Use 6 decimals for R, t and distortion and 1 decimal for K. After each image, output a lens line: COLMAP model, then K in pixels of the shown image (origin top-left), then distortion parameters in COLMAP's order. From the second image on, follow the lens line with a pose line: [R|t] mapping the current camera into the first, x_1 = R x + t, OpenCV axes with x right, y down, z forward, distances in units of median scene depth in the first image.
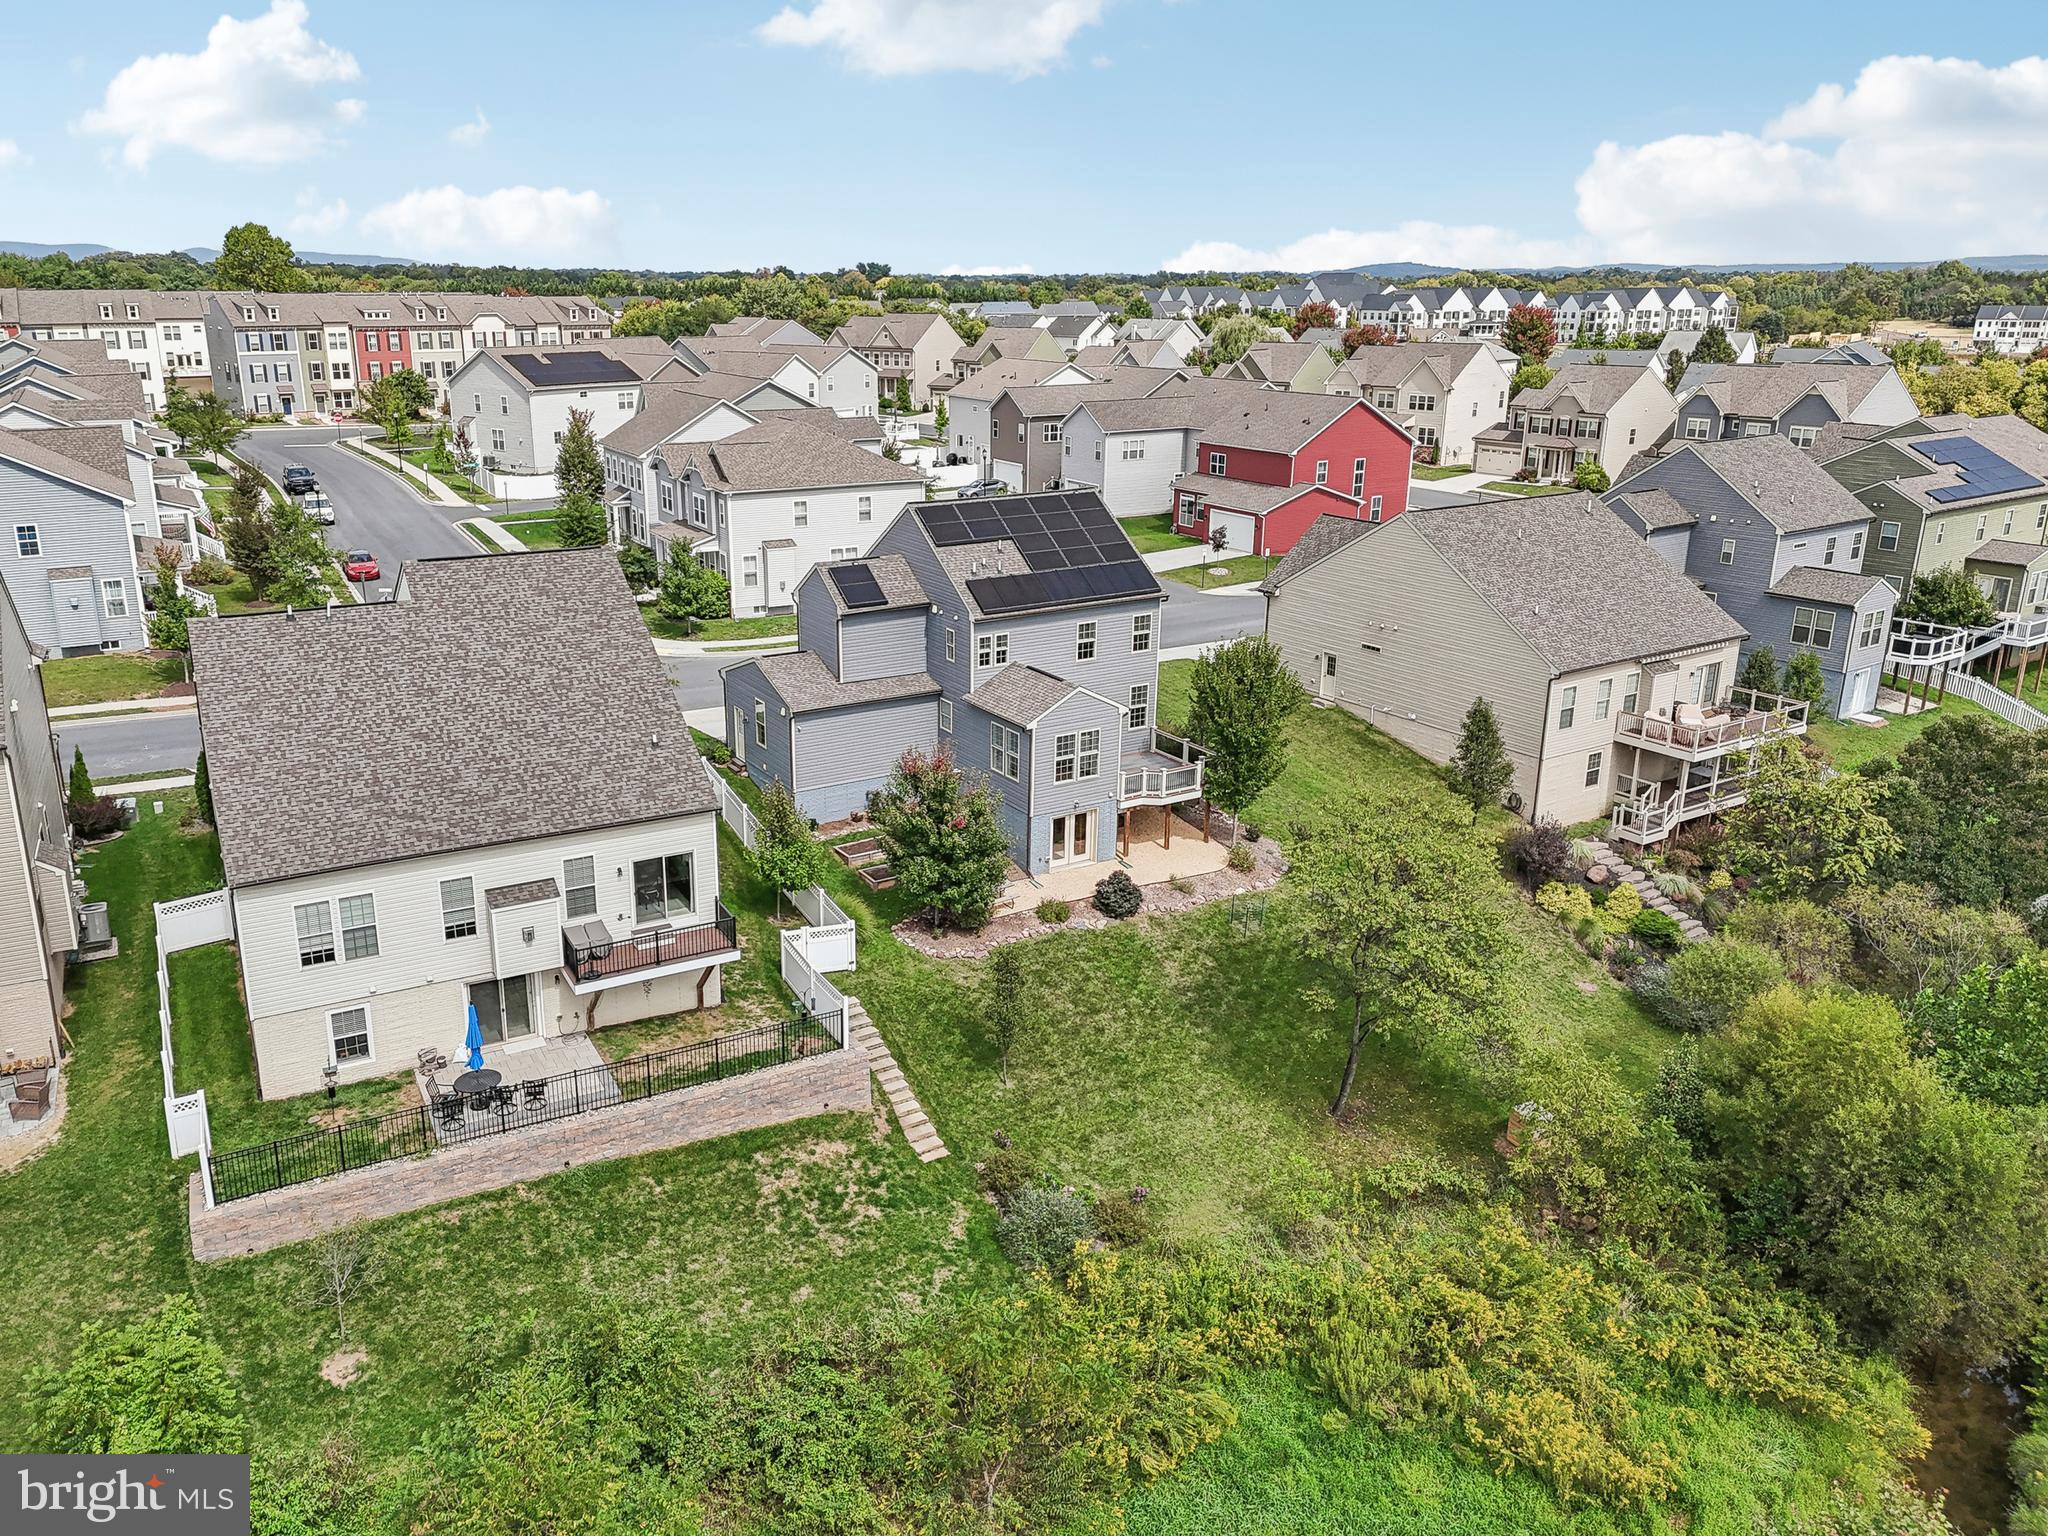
lens RADIAL K [[1540.0, 0, 952.7], [0, 1540.0, 753.6], [0, 0, 1]] dist [0.081491, -0.100997]
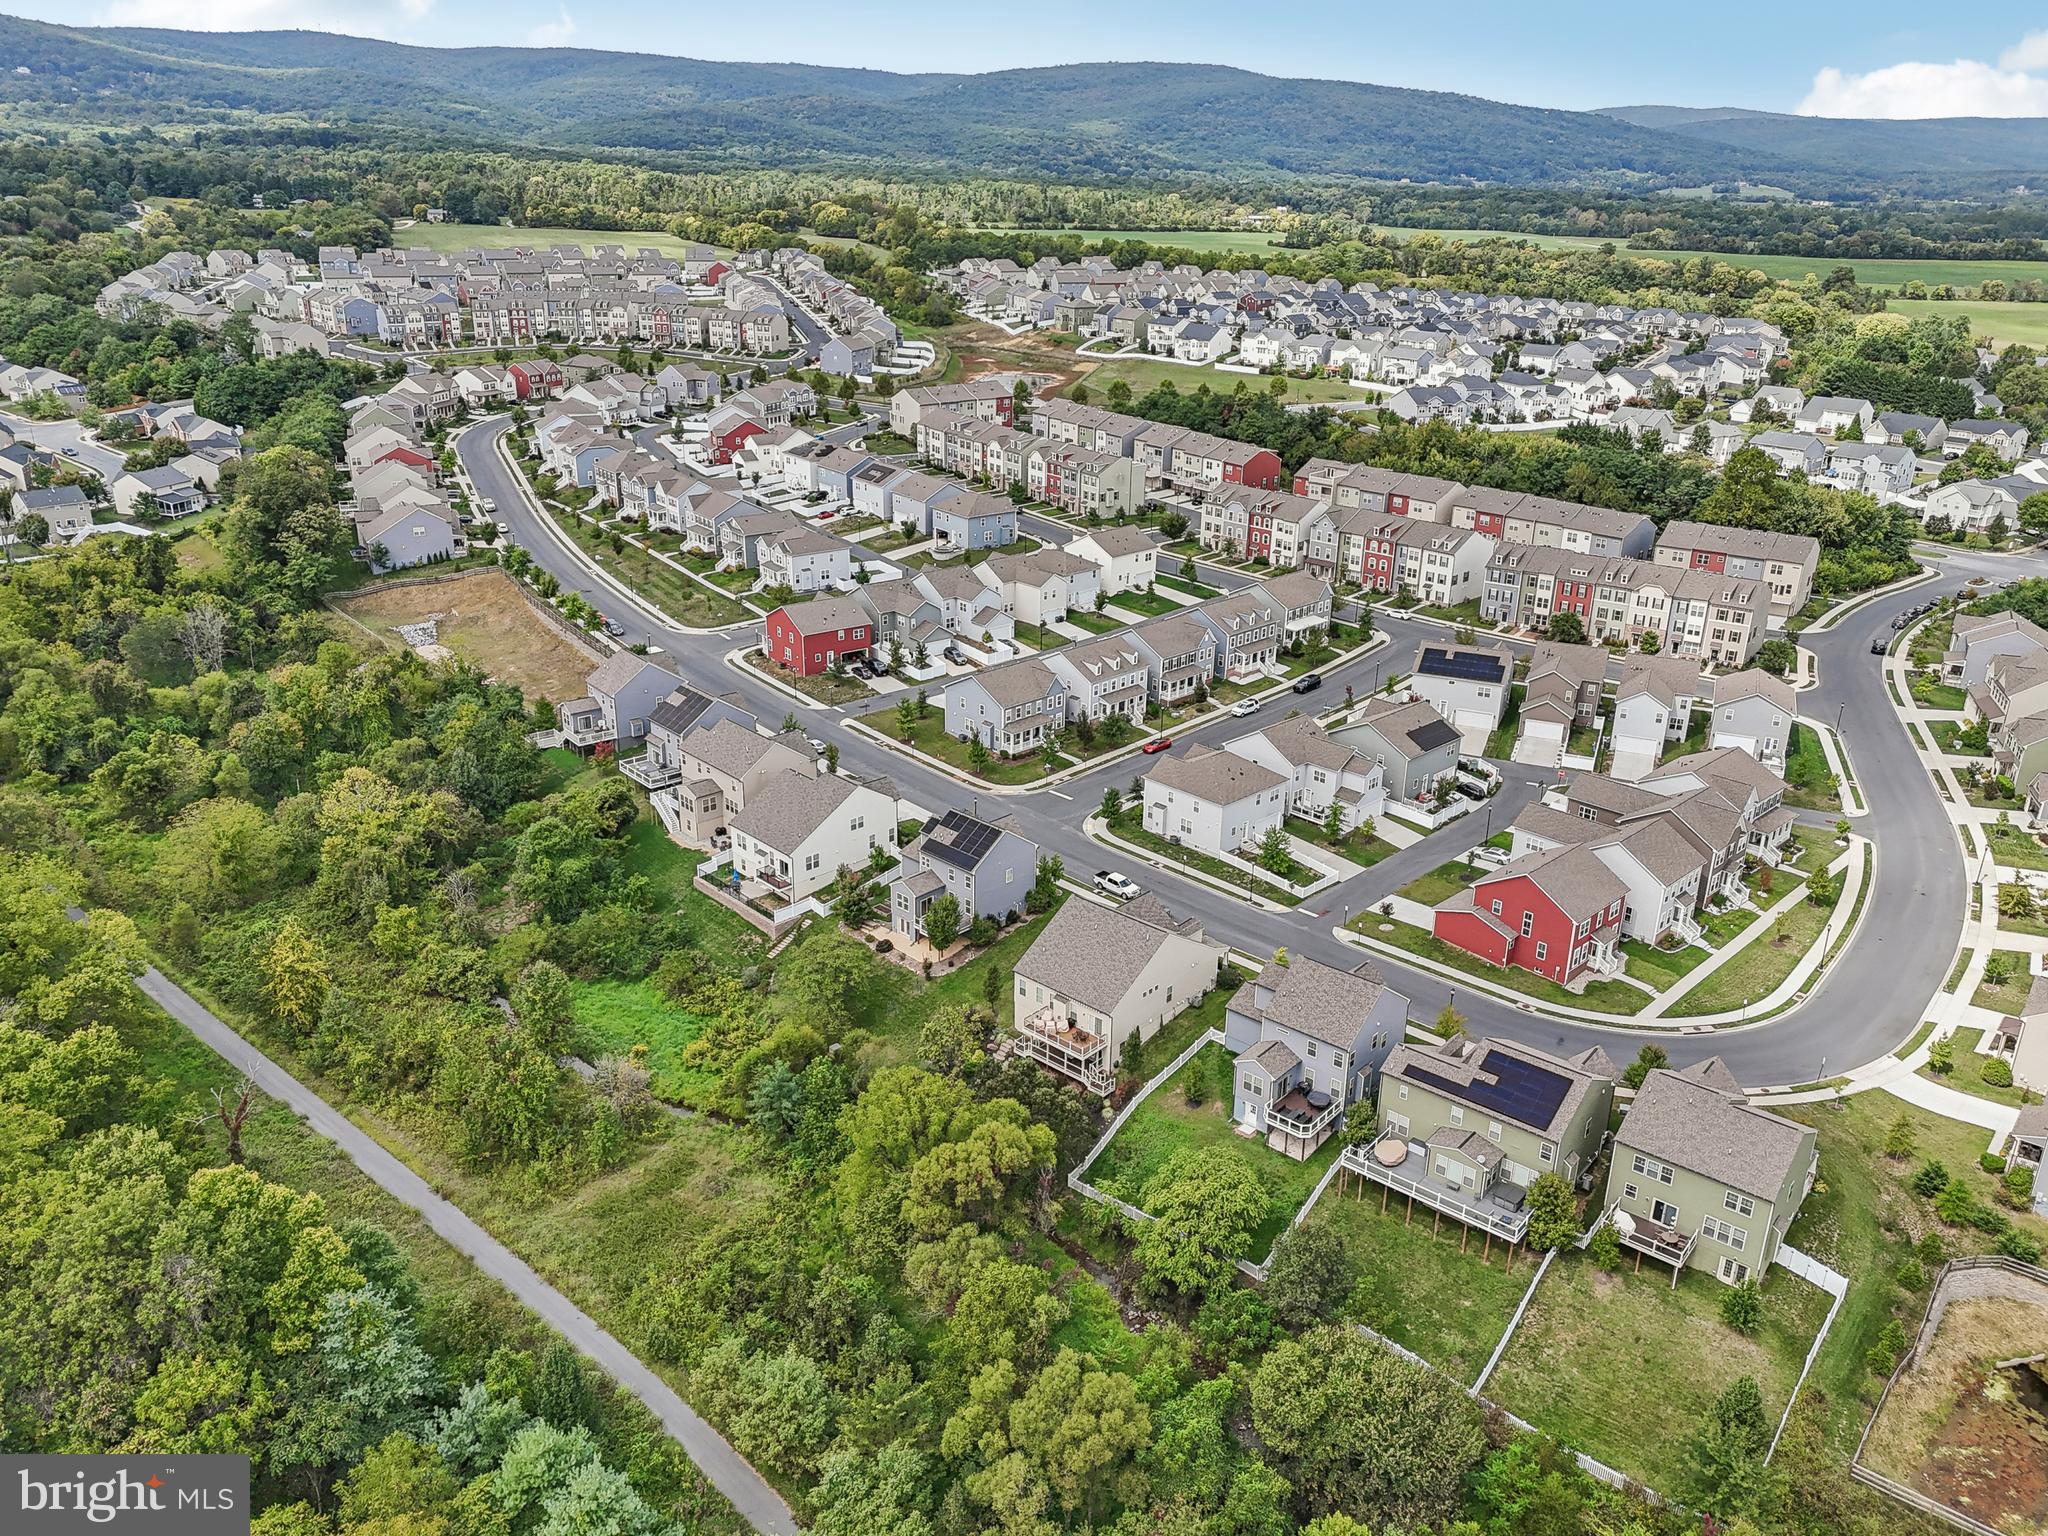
lens RADIAL K [[1423.0, 0, 934.9], [0, 1423.0, 771.0], [0, 0, 1]] dist [0.107534, -0.071464]
pose [[0.237393, 0.352579, -0.905170, 2.468073], [-0.282383, 0.916615, 0.282979, -1.014877], [0.929465, 0.188428, 0.317160, 0.119186]]
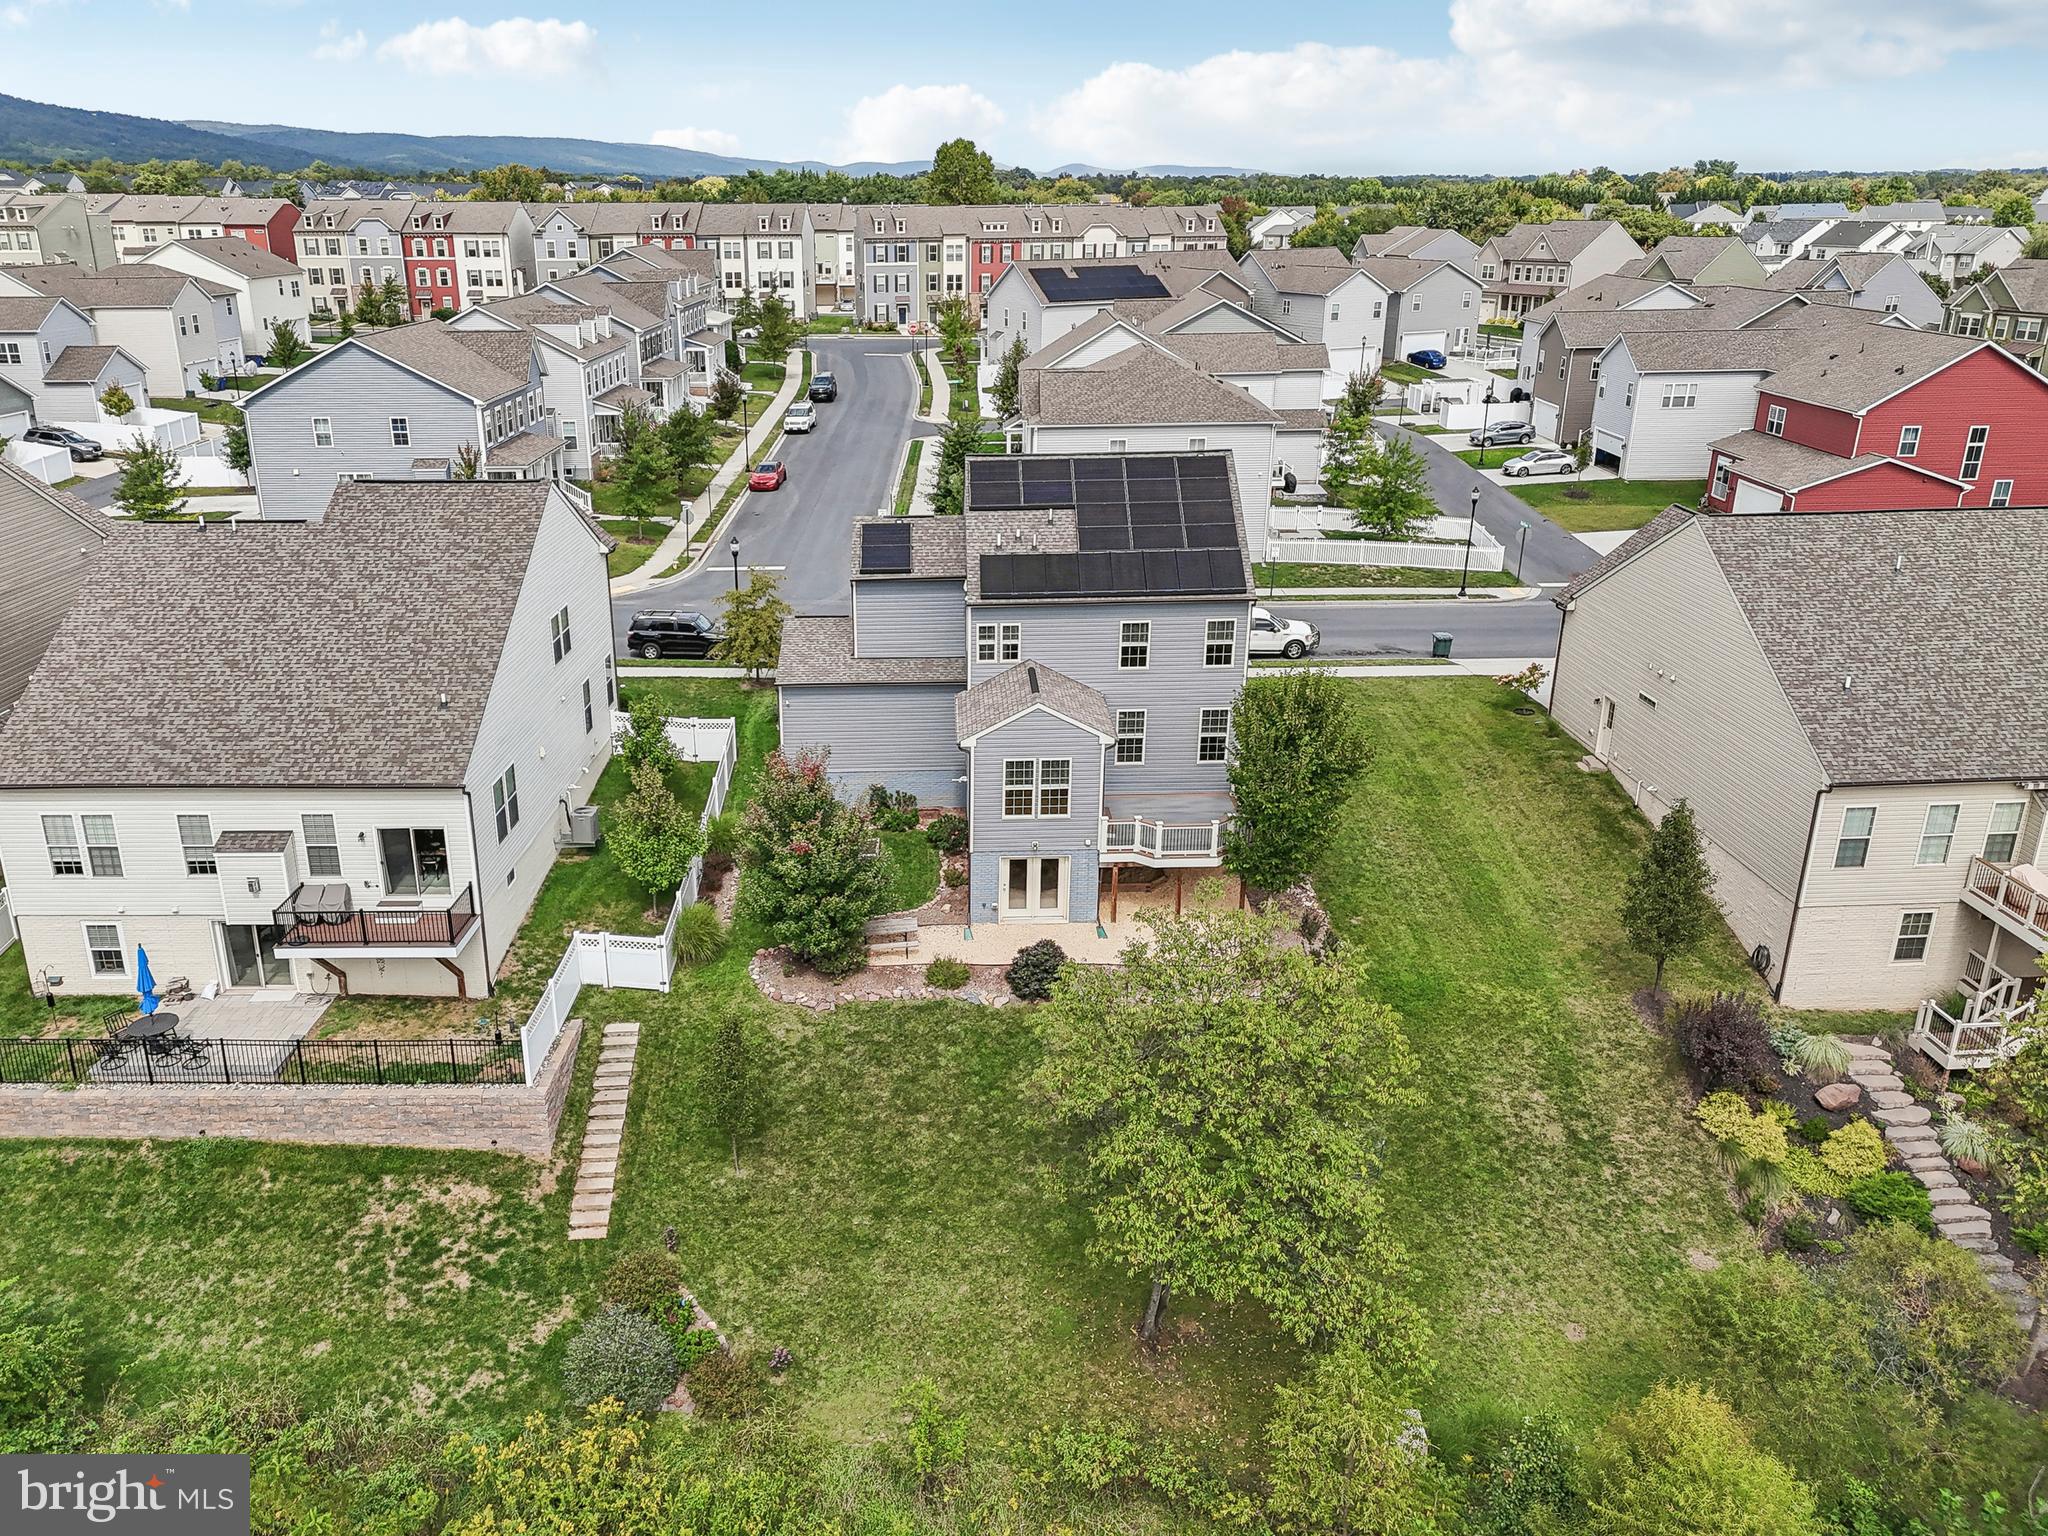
lens RADIAL K [[1540.0, 0, 952.7], [0, 1540.0, 753.6], [0, 0, 1]] dist [0.081491, -0.100997]
pose [[0.874535, 0.158320, -0.458392, 0.395194], [-0.133819, 0.987294, 0.085690, -0.076745], [0.466134, -0.013597, 0.884610, 0.265809]]
